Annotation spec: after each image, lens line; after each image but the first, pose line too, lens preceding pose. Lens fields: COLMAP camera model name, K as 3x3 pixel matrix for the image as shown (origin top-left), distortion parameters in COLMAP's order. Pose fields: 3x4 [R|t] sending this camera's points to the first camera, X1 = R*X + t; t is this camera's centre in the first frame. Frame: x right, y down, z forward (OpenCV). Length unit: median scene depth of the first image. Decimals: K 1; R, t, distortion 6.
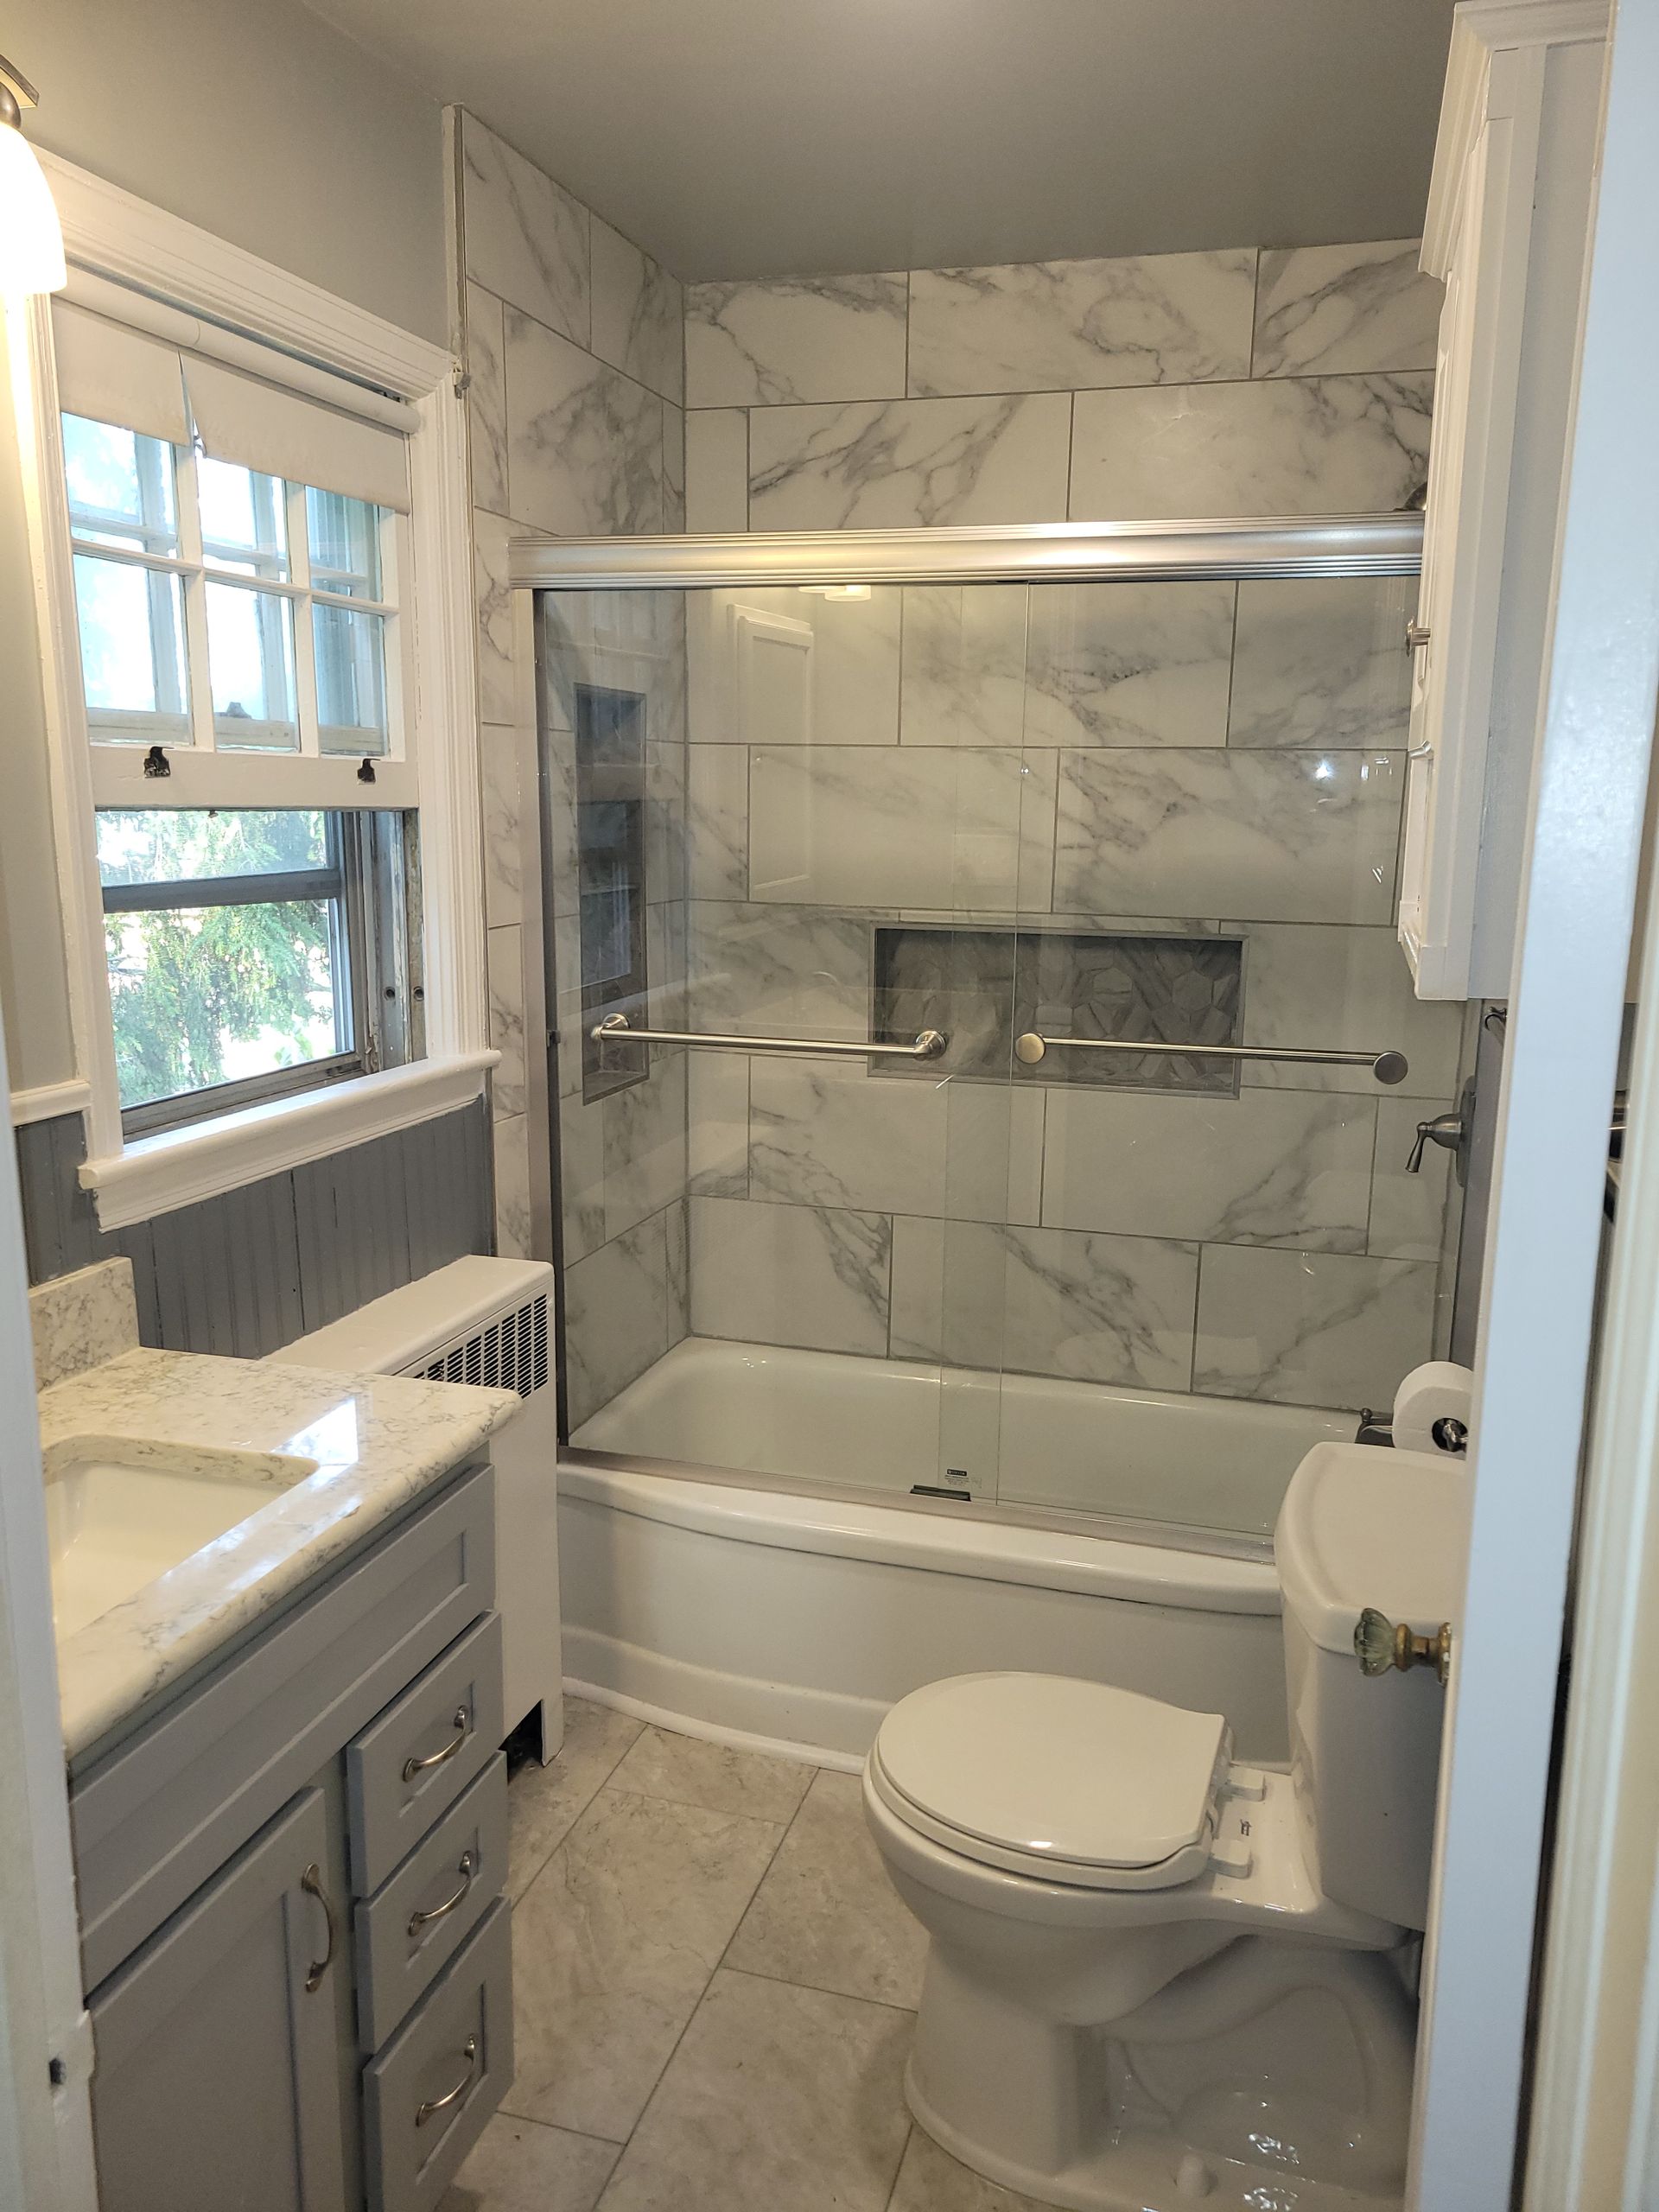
lens RADIAL K [[1647.5, 0, 855.1], [0, 1647.5, 1103.8], [0, 0, 1]] dist [0.043115, -0.026145]
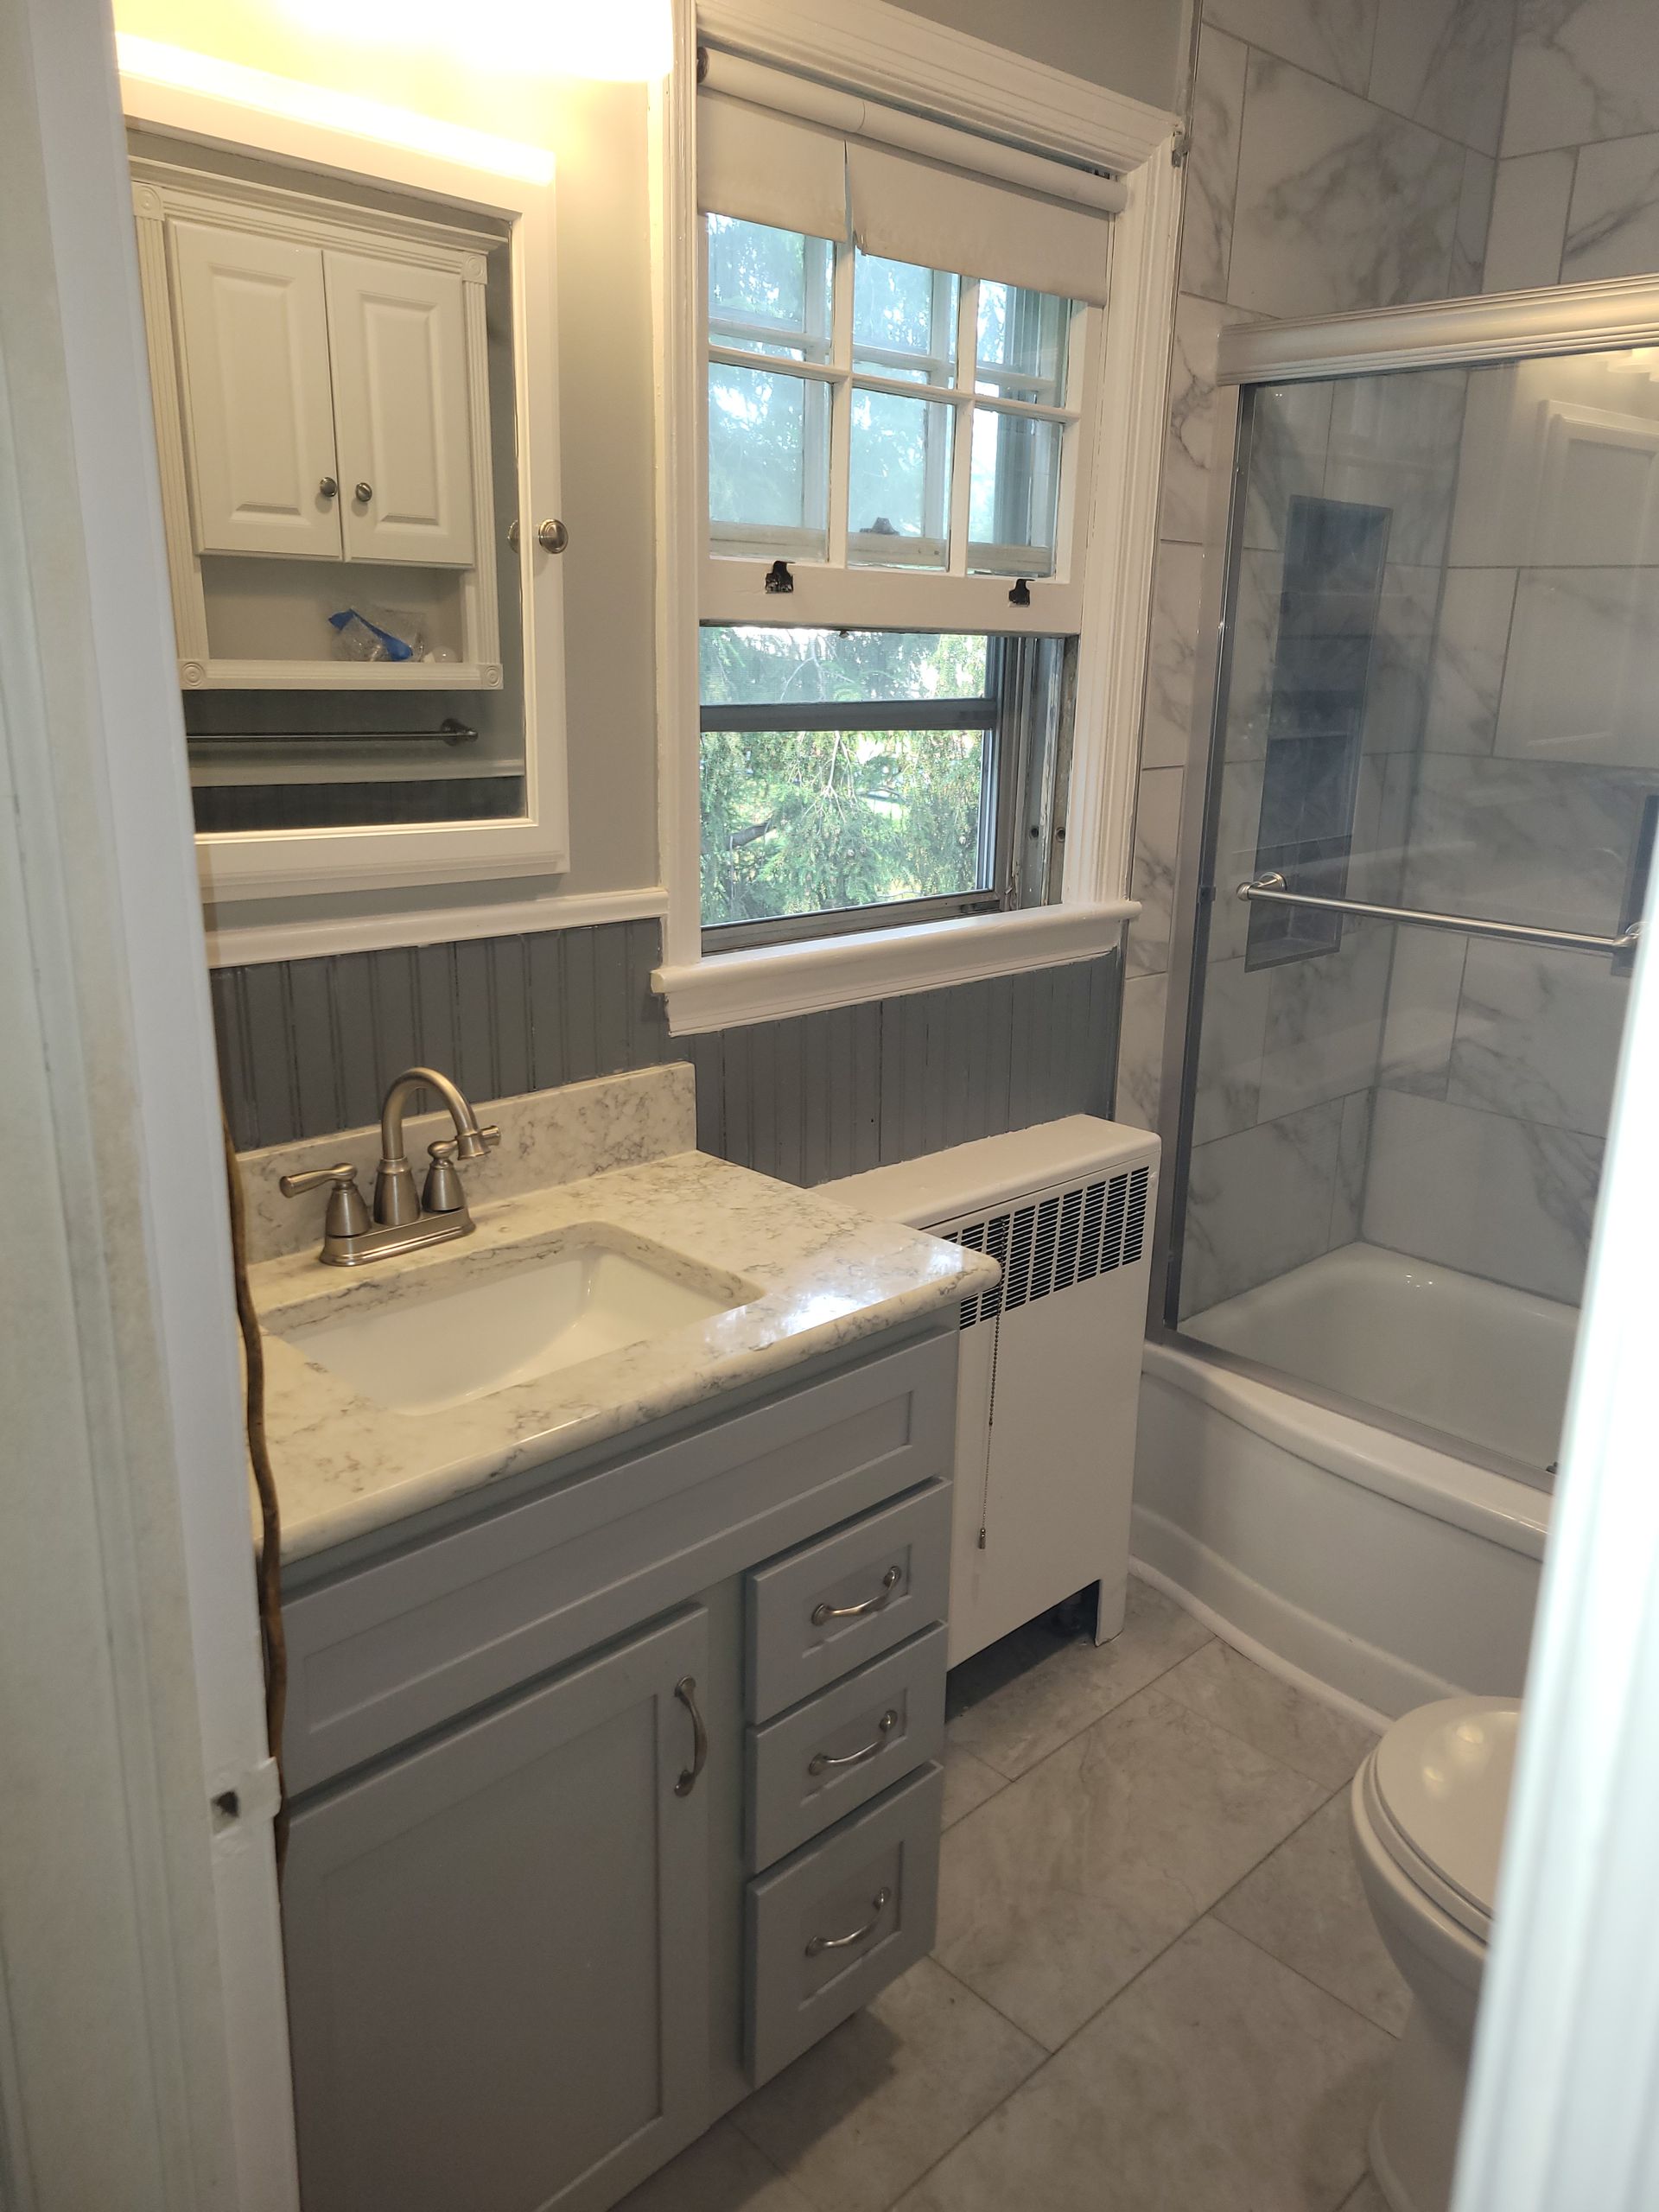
lens RADIAL K [[1647.5, 0, 855.1], [0, 1647.5, 1103.8], [0, 0, 1]] dist [0.043115, -0.026145]
pose [[0.871146, 0.143427, -0.469609, 0.102265], [-0.104799, 0.988661, 0.107548, -0.003173], [0.479710, -0.044476, 0.876299, 0.103308]]
